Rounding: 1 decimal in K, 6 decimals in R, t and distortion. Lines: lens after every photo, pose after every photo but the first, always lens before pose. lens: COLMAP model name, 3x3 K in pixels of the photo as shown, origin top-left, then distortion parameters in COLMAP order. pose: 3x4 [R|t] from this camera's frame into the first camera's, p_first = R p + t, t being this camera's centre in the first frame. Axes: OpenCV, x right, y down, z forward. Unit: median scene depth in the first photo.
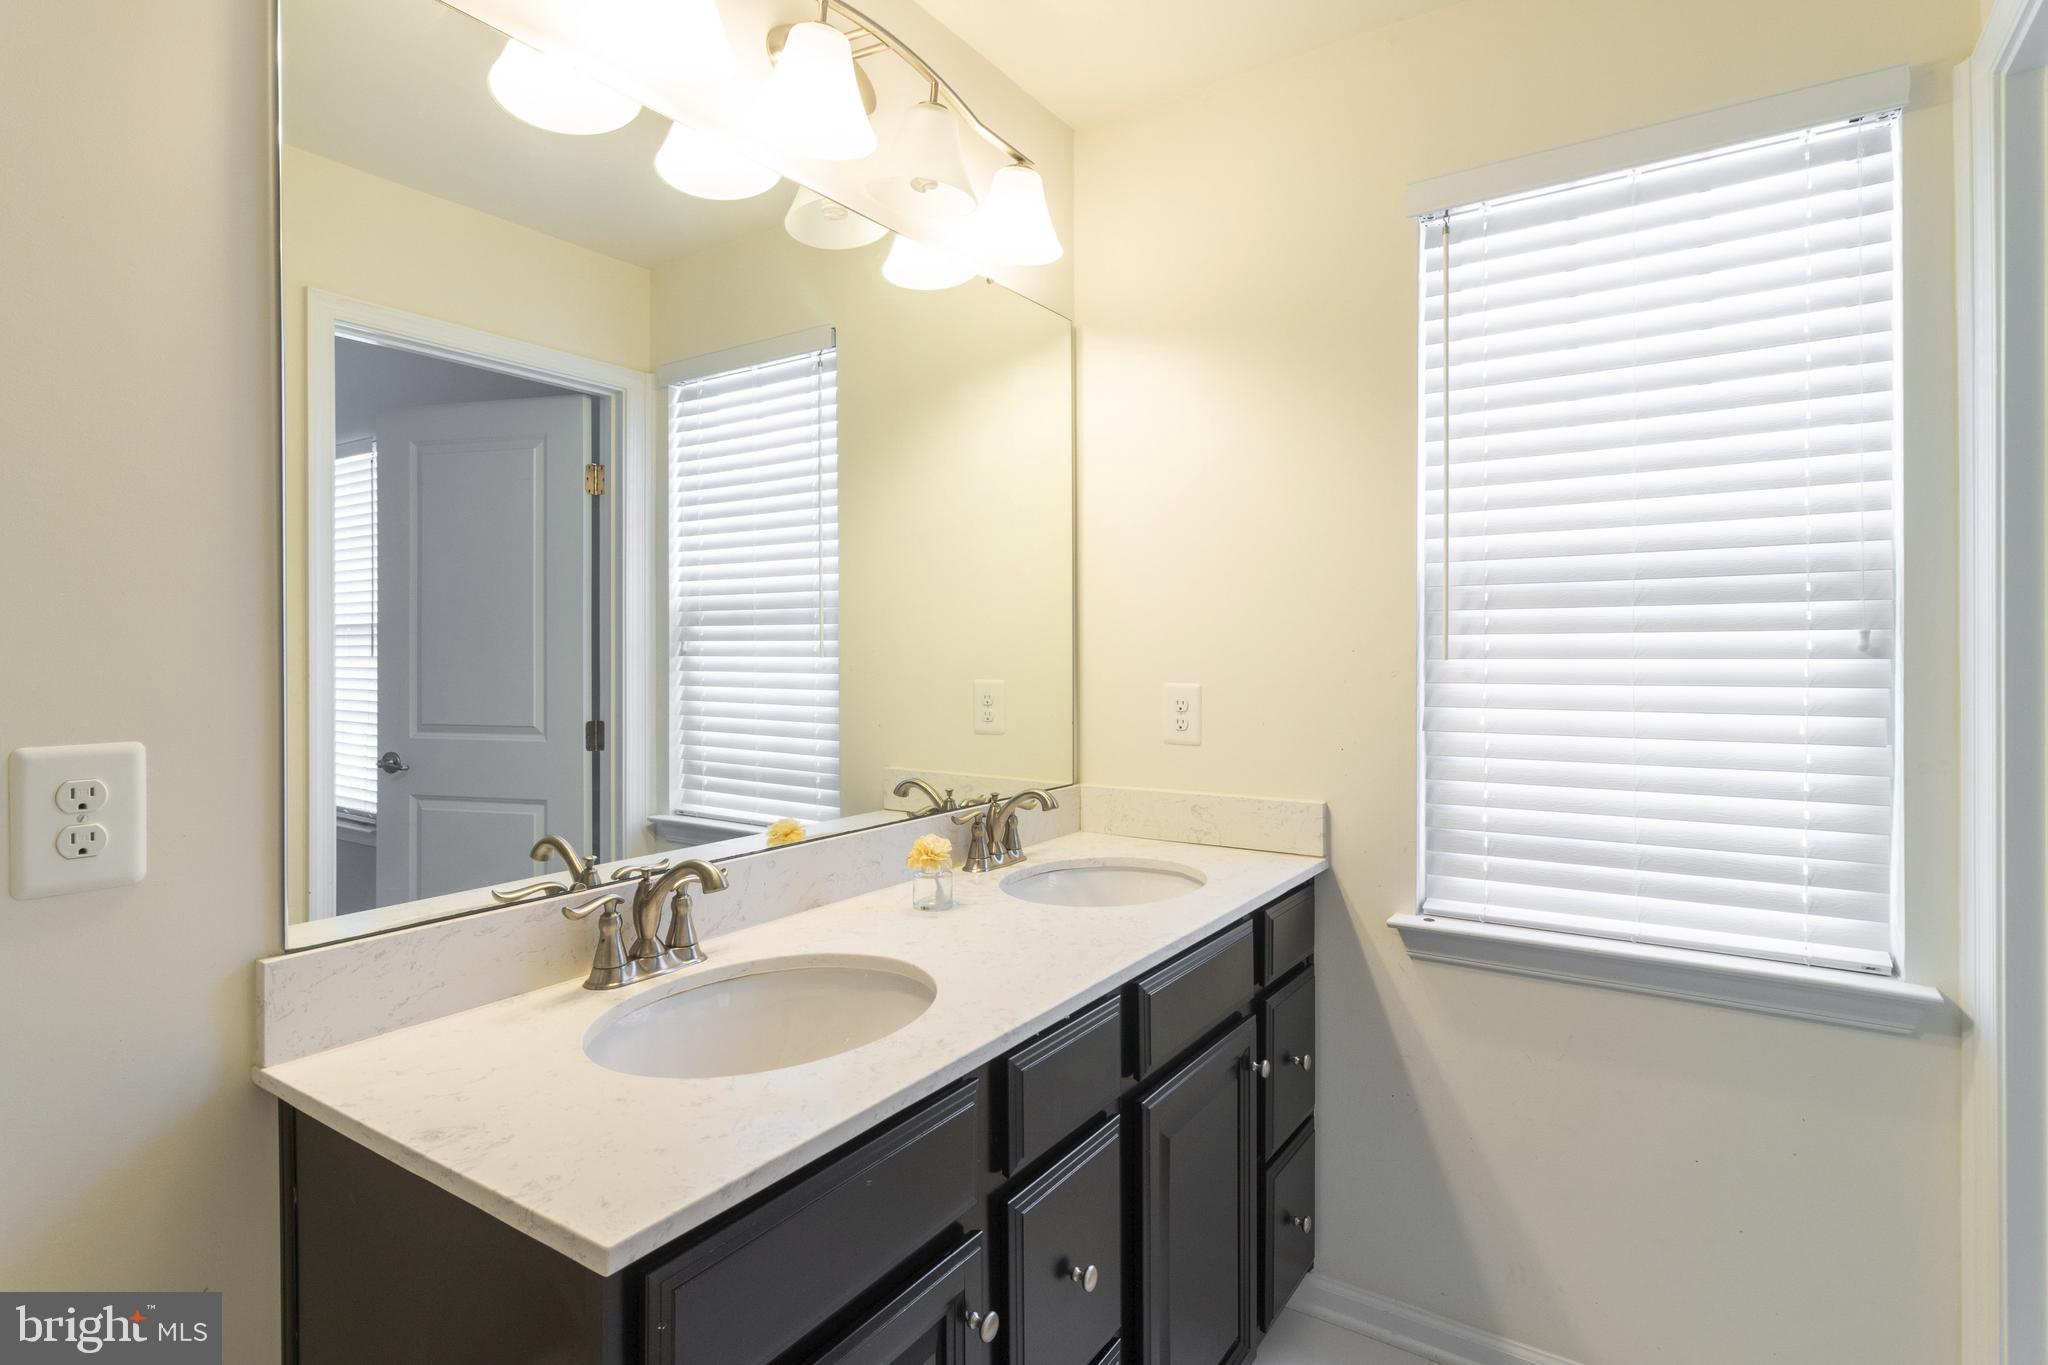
lens RADIAL K [[1043.9, 0, 1023.4], [0, 1043.9, 648.2], [0, 0, 1]] dist [0.000578, 0.000063]
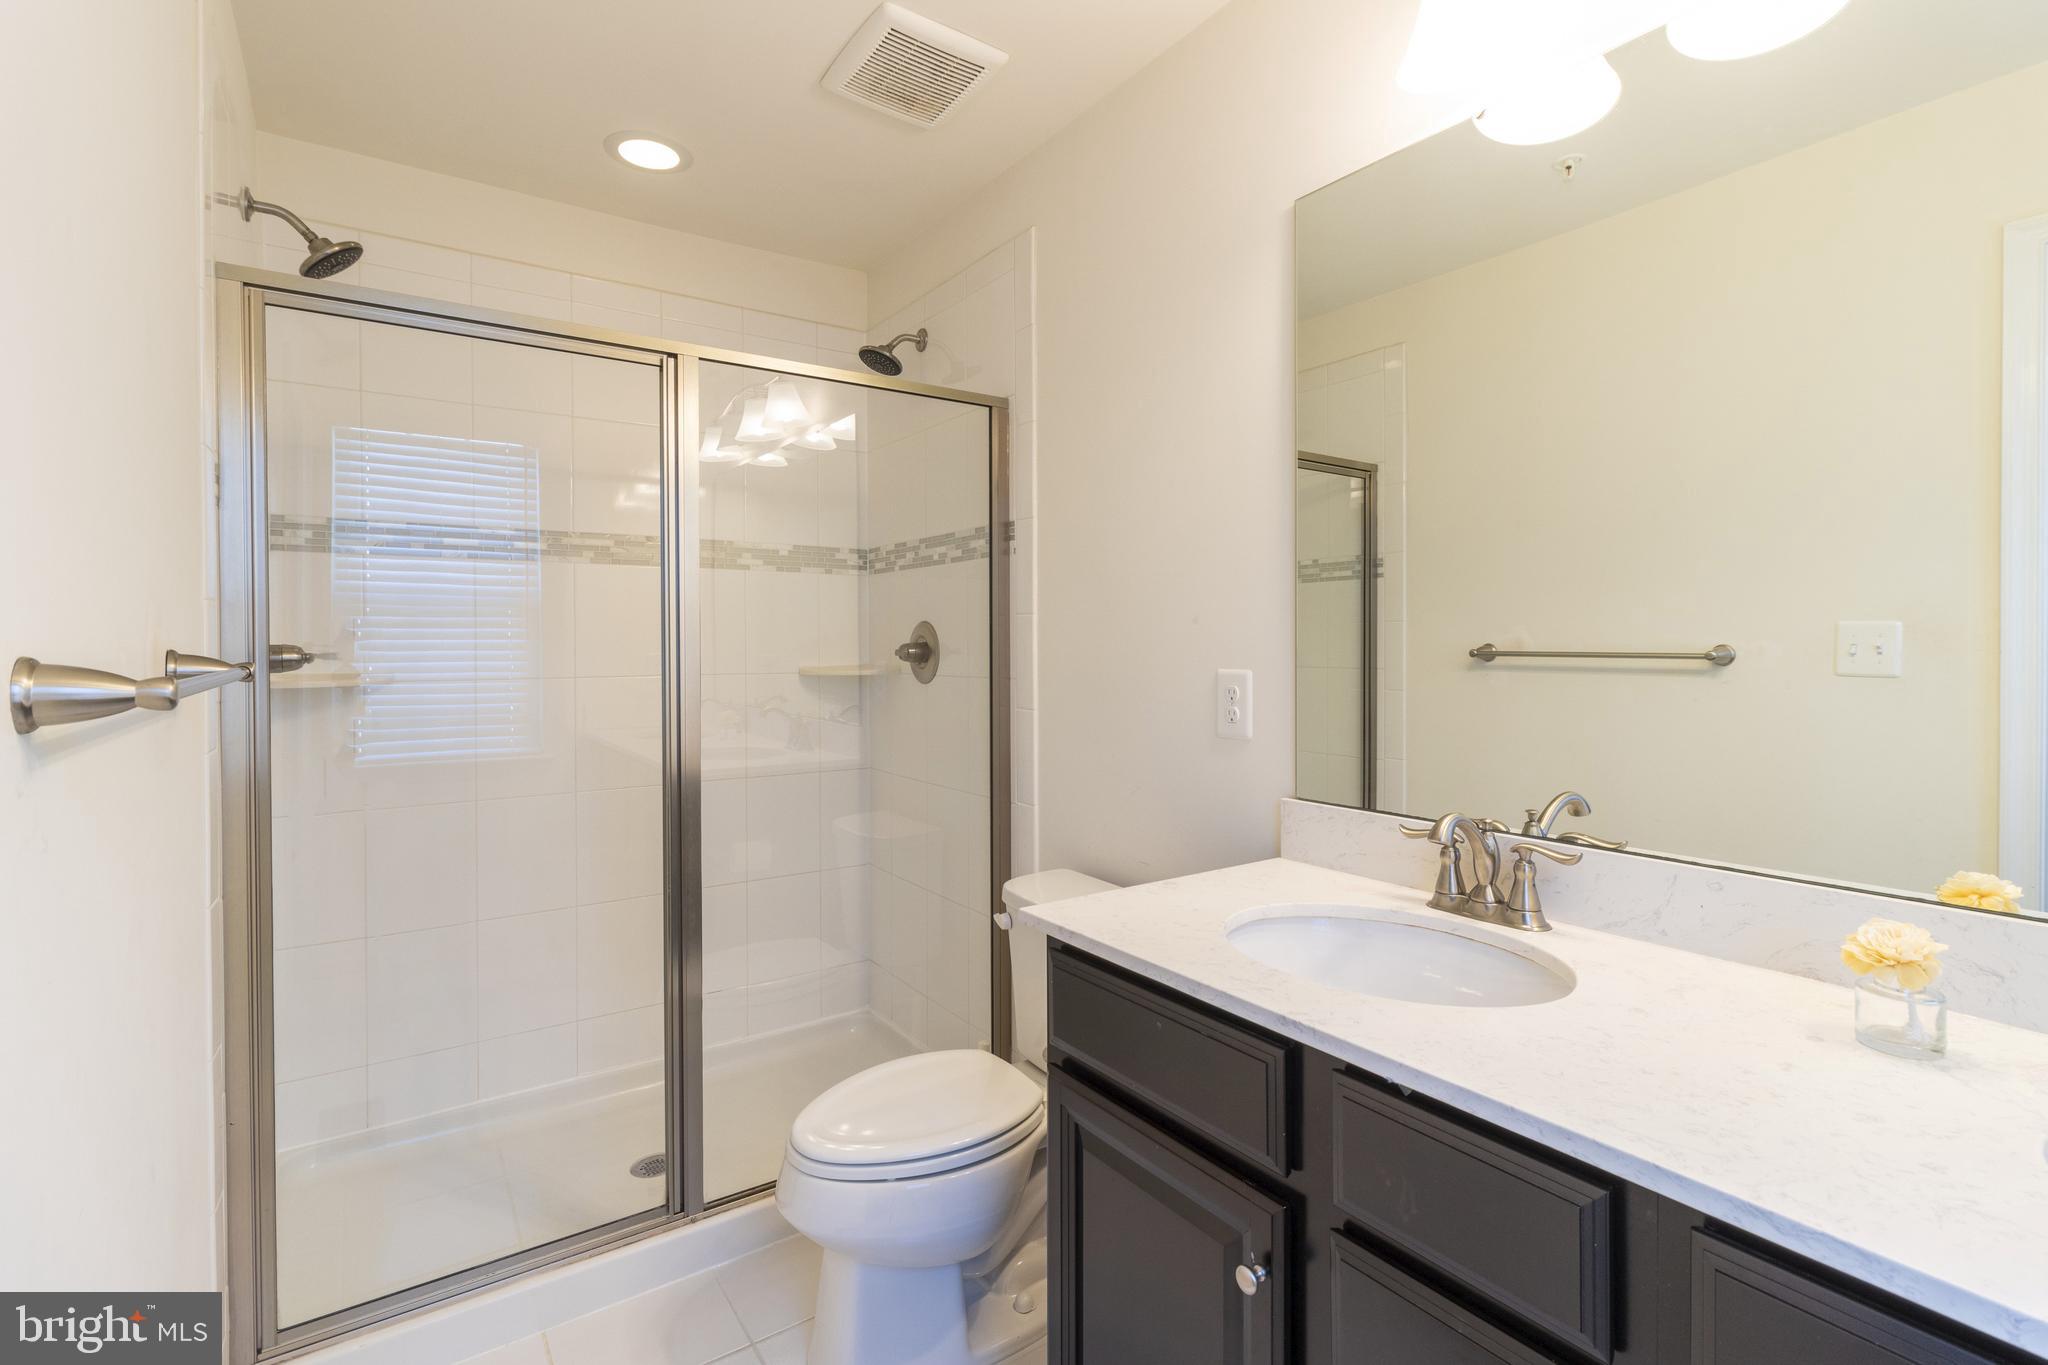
lens RADIAL K [[945.5, 0, 1028.8], [0, 945.5, 653.2], [0, 0, 1]] dist [0.003386, -0.000289]
pose [[-0.359553, 0.014546, -0.933011, 0.980137], [0.003363, 0.999892, 0.014292, 0.031284], [0.933118, 0.002001, -0.359563, 1.239524]]
